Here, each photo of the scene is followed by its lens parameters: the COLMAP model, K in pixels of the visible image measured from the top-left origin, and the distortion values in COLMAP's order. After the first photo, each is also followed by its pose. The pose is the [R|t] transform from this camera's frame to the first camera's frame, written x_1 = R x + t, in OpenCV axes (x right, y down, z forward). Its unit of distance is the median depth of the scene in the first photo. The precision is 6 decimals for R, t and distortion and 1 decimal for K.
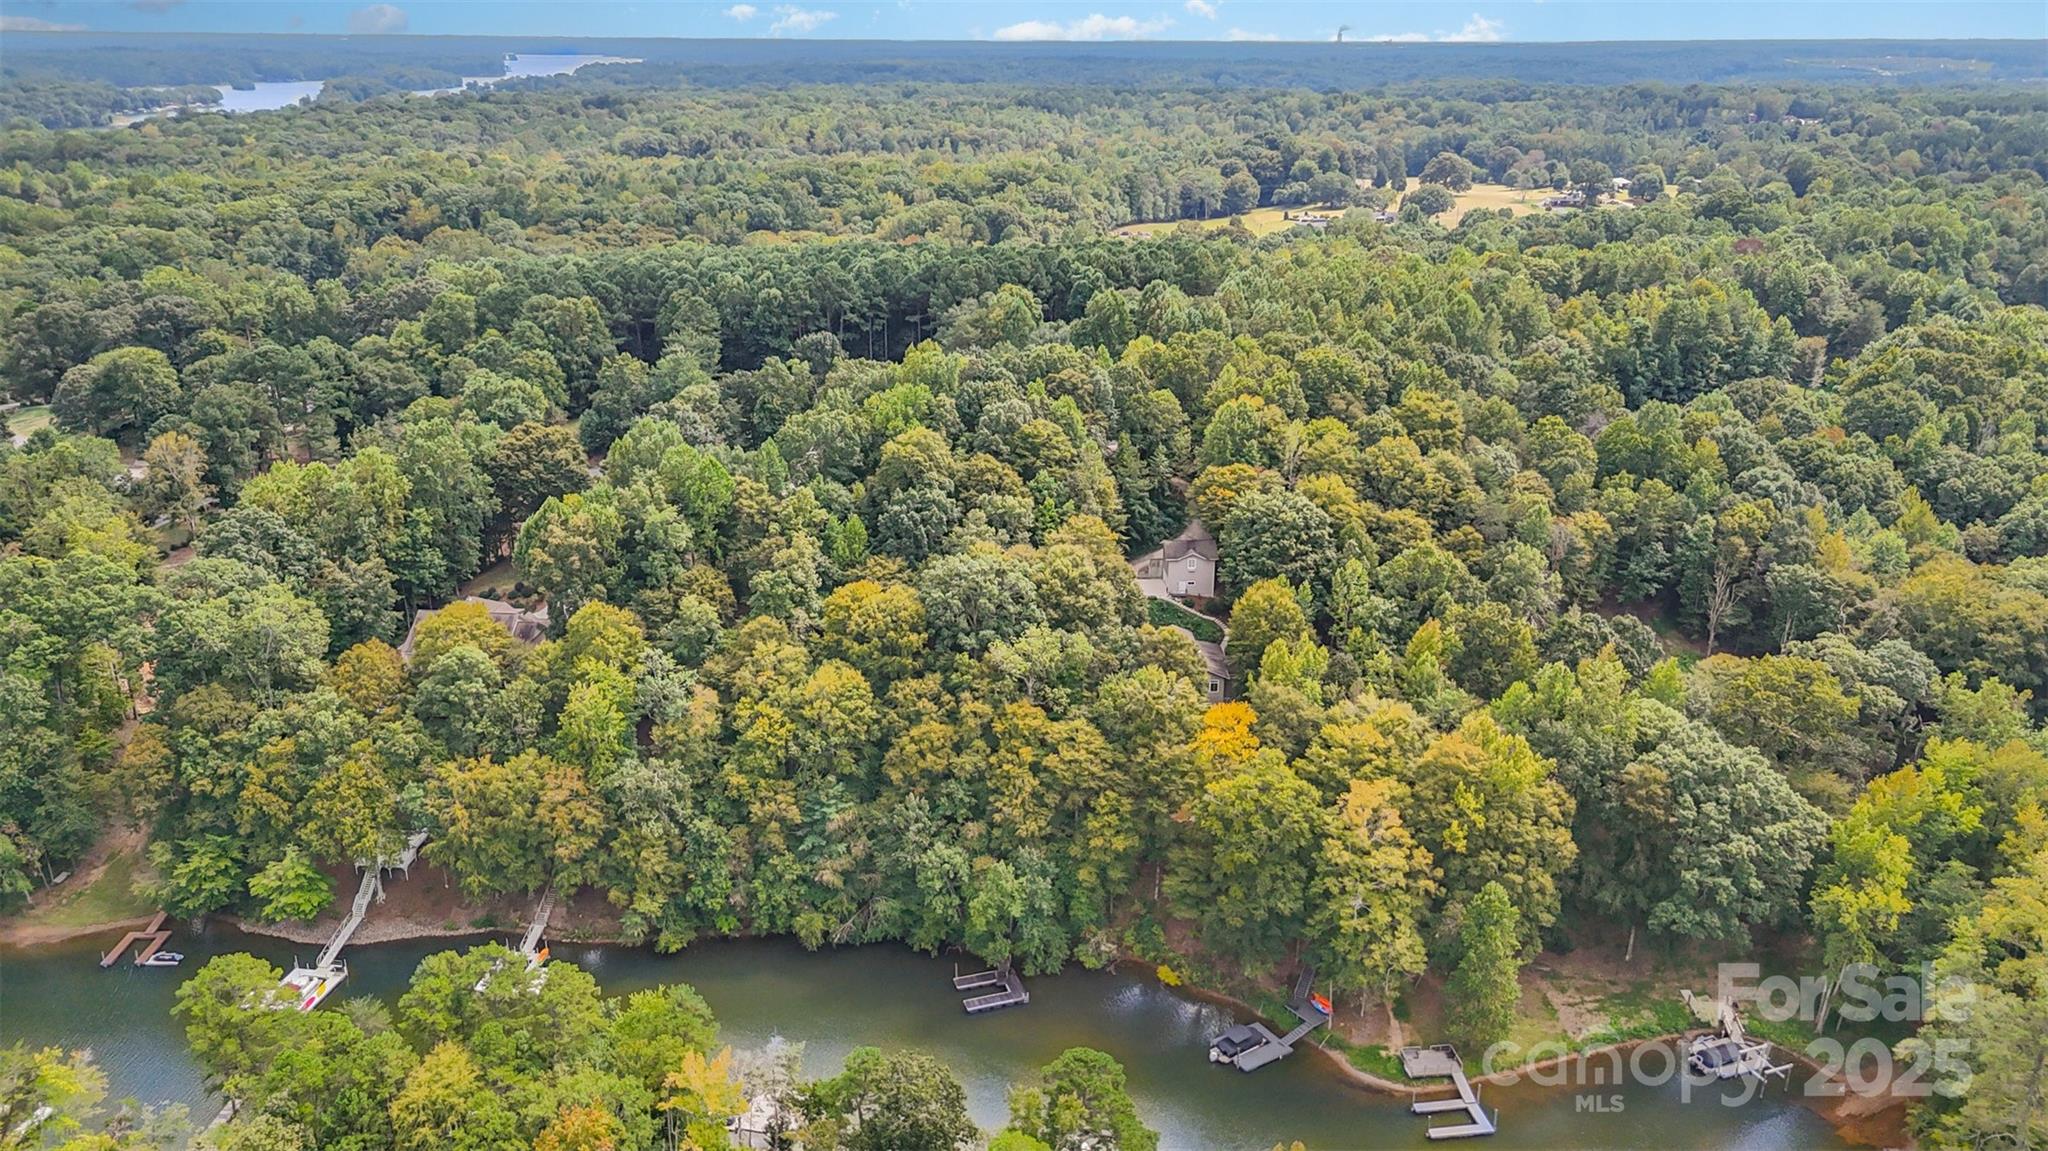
lens RADIAL K [[1506.9, 0, 1024.0], [0, 1506.9, 575.5], [0, 0, 1]] dist [0.071101, -0.060811]
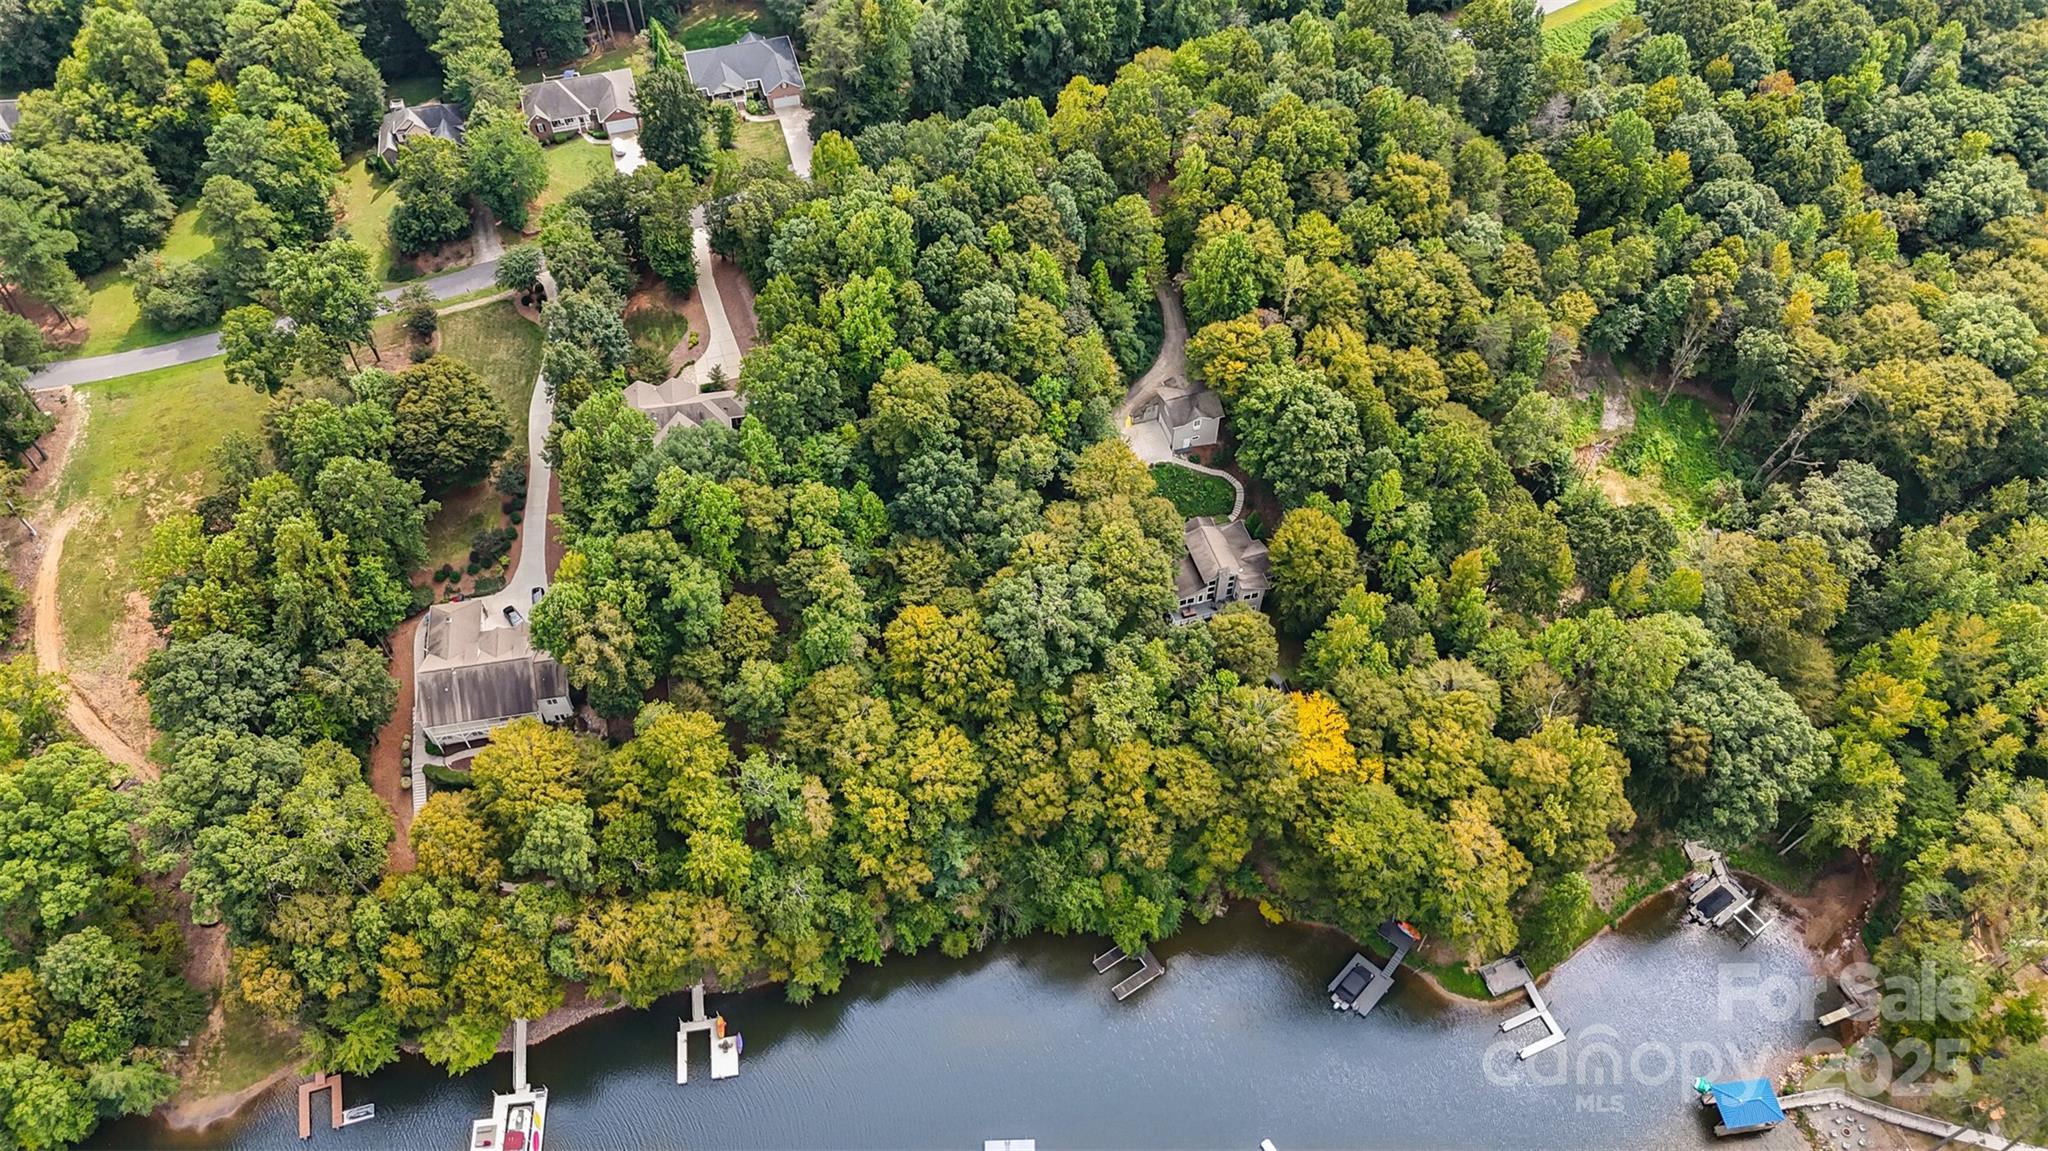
lens RADIAL K [[1506.9, 0, 1024.0], [0, 1506.9, 575.5], [0, 0, 1]] dist [0.071101, -0.060811]
pose [[0.965897, -0.211712, 0.149070, -0.180453], [0.093371, 0.821777, 0.562107, -0.542034], [-0.241507, -0.529019, 0.813519, 0.213575]]
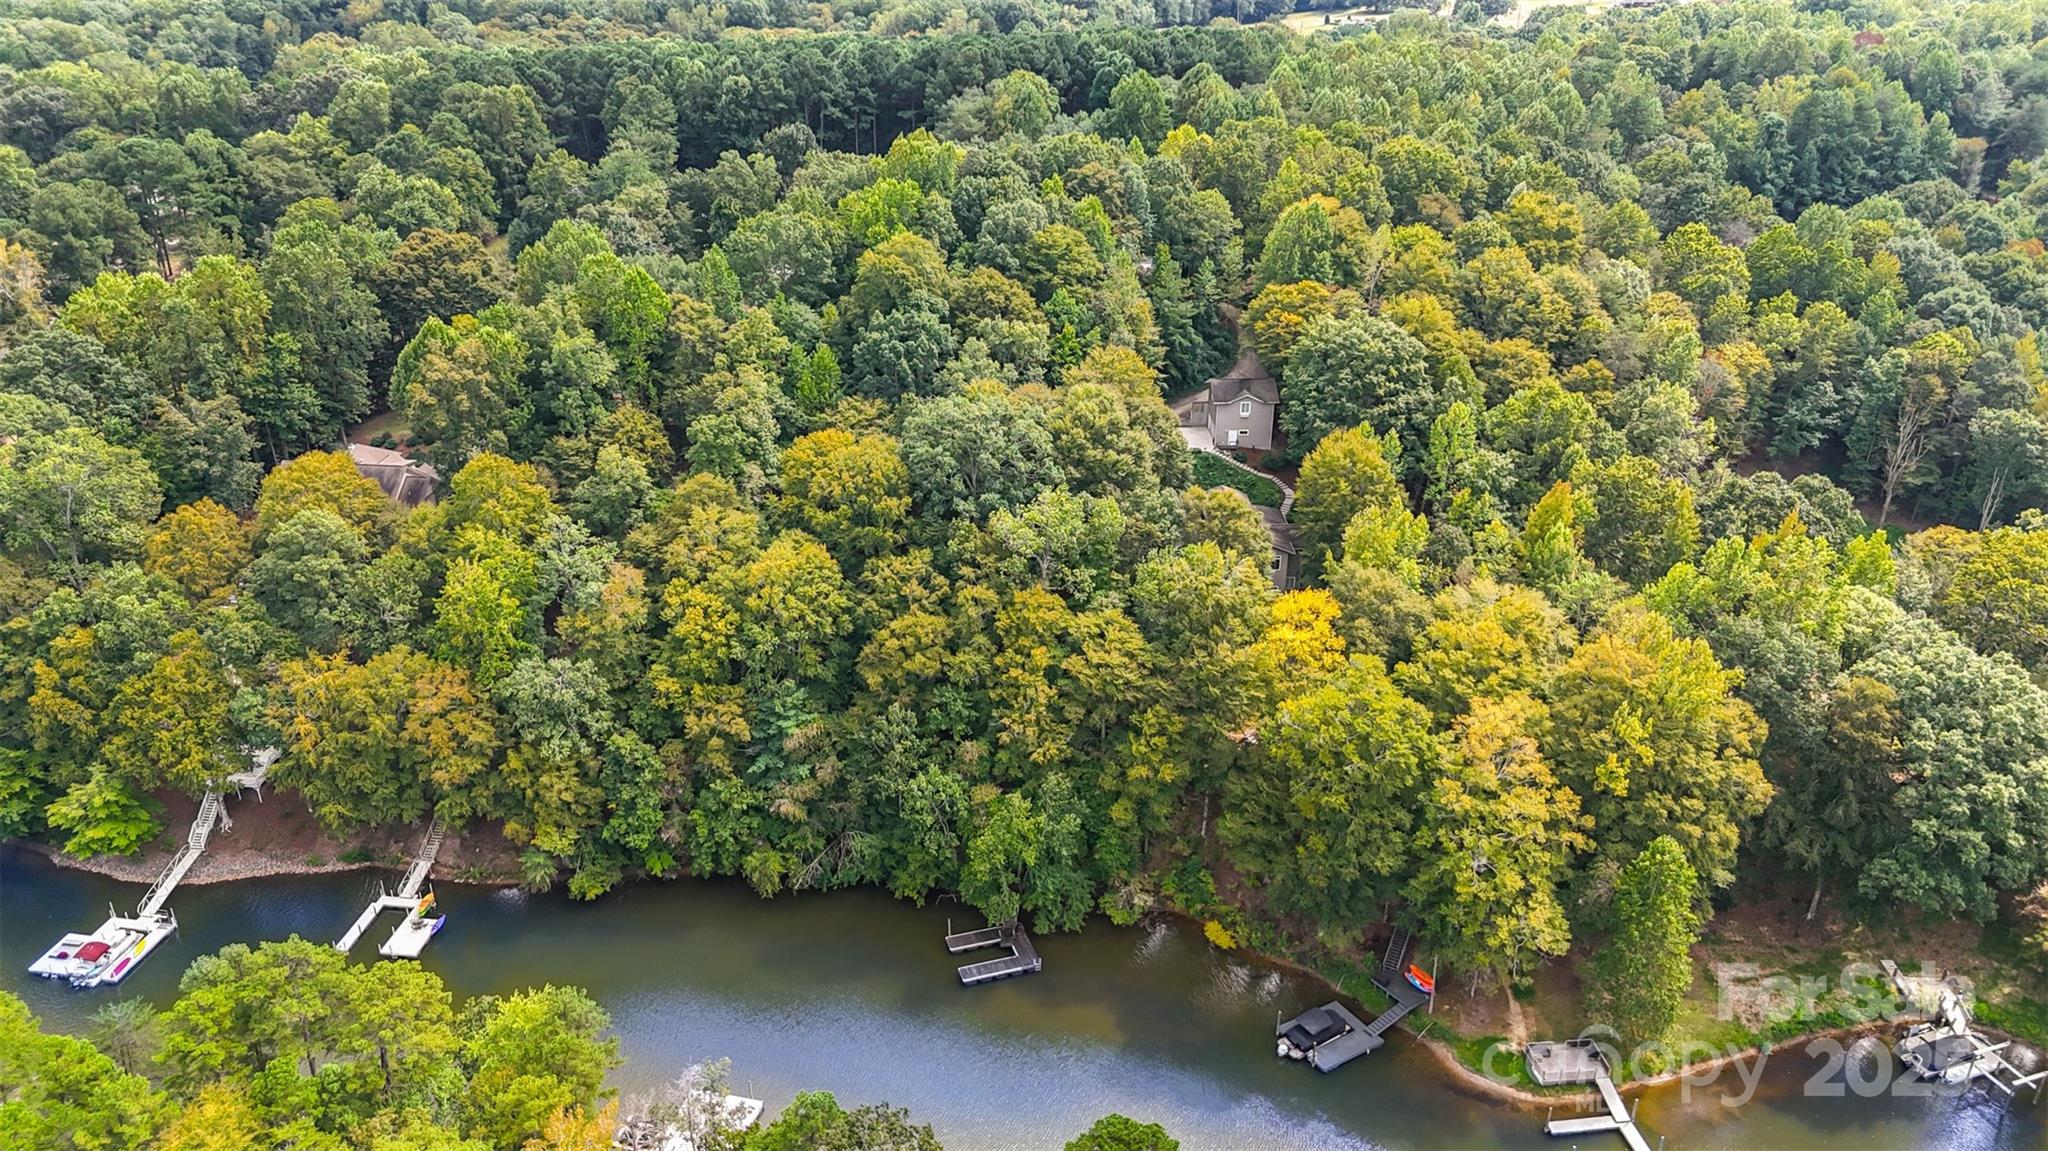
lens RADIAL K [[1506.9, 0, 1024.0], [0, 1506.9, 575.5], [0, 0, 1]] dist [0.071101, -0.060811]
pose [[0.999968, 0.004494, -0.006544, -0.001376], [-0.003796, 0.994674, 0.103002, -0.001612], [0.006972, -0.102974, 0.994660, 0.209767]]
